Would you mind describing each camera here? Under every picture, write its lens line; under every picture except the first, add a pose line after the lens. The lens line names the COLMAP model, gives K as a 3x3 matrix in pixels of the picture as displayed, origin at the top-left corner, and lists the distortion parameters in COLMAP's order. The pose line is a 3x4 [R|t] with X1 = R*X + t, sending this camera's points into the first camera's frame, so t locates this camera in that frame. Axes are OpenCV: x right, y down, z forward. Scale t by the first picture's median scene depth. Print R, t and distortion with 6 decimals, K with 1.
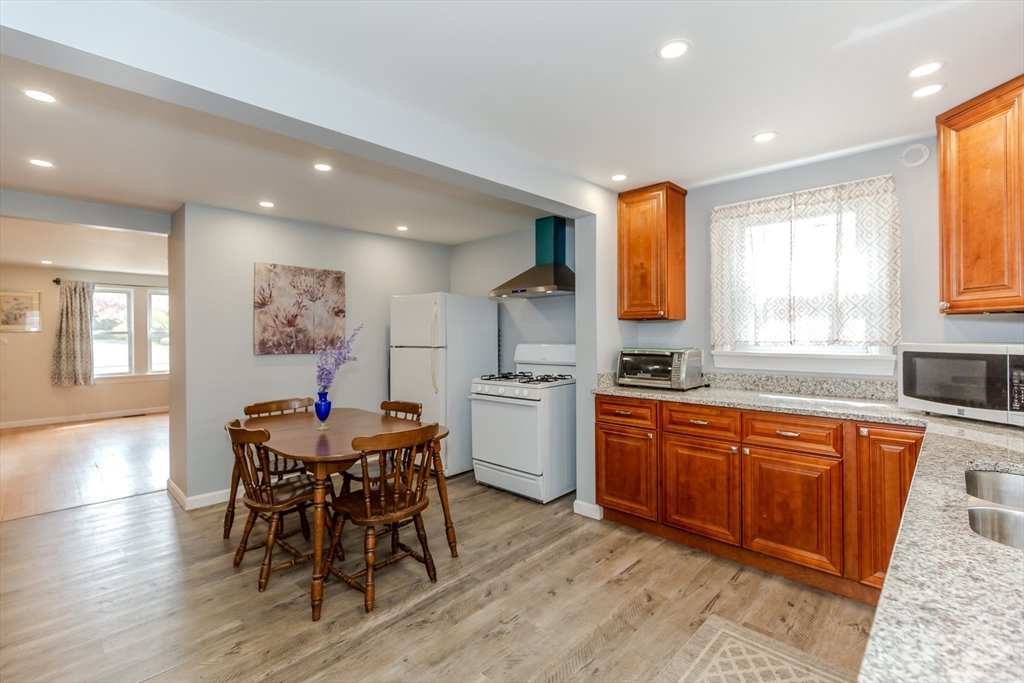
lens RADIAL K [[460.0, 0, 516.5], [0, 460.0, 337.4], [0, 0, 1]] dist [0.002412, 0.000579]
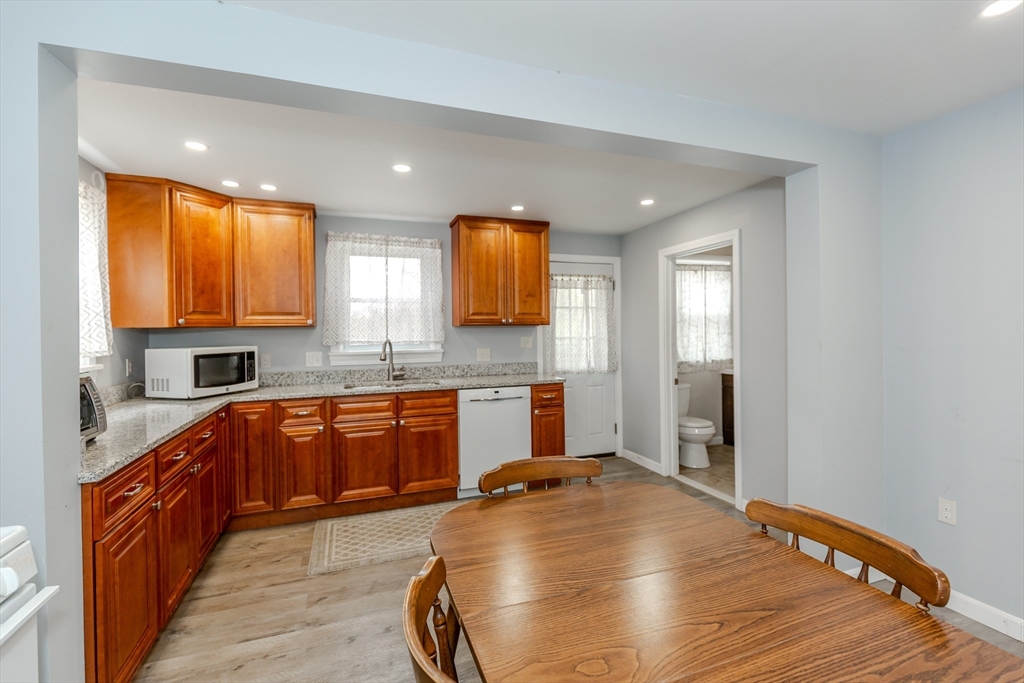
lens RADIAL K [[460.0, 0, 516.5], [0, 460.0, 337.4], [0, 0, 1]] dist [0.002412, 0.000579]
pose [[-0.897159, 0.012882, 0.441519, -0.500043], [0.024520, 0.999486, 0.020665, -0.021589], [-0.441026, 0.029366, -0.897014, 1.529266]]
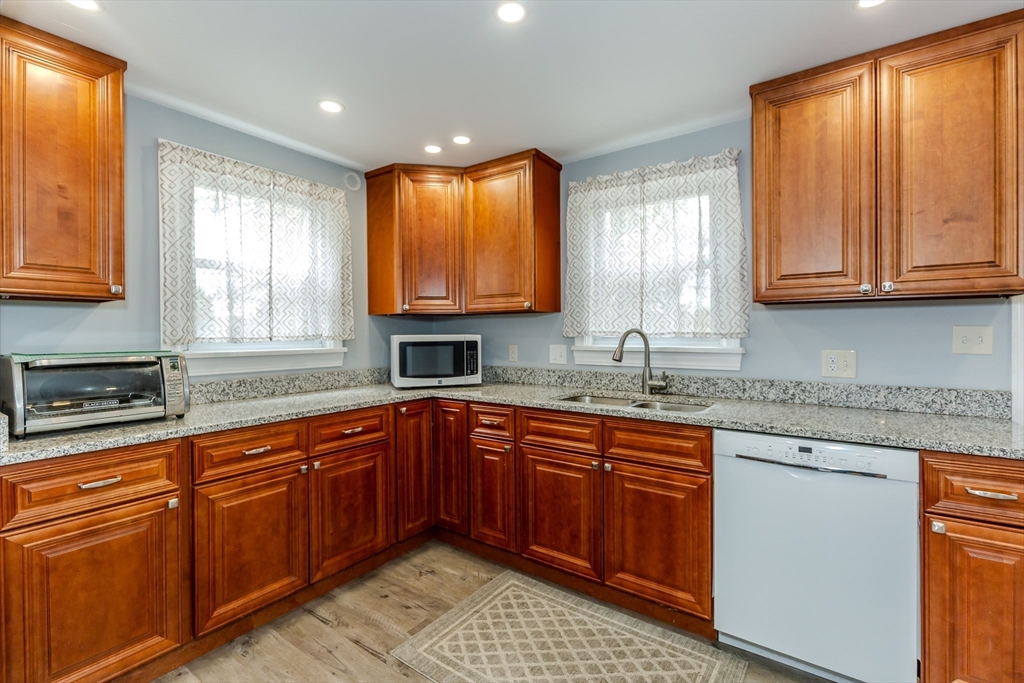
lens RADIAL K [[459.7, 0, 510.5], [0, 459.7, 336.1], [0, 0, 1]] dist [-0.000052, -0.000135]
pose [[-0.129887, 0.000125, 0.991529, -0.376220], [0.017238, 0.999849, 0.002132, 0.014200], [-0.991379, 0.017368, -0.129869, 0.741953]]
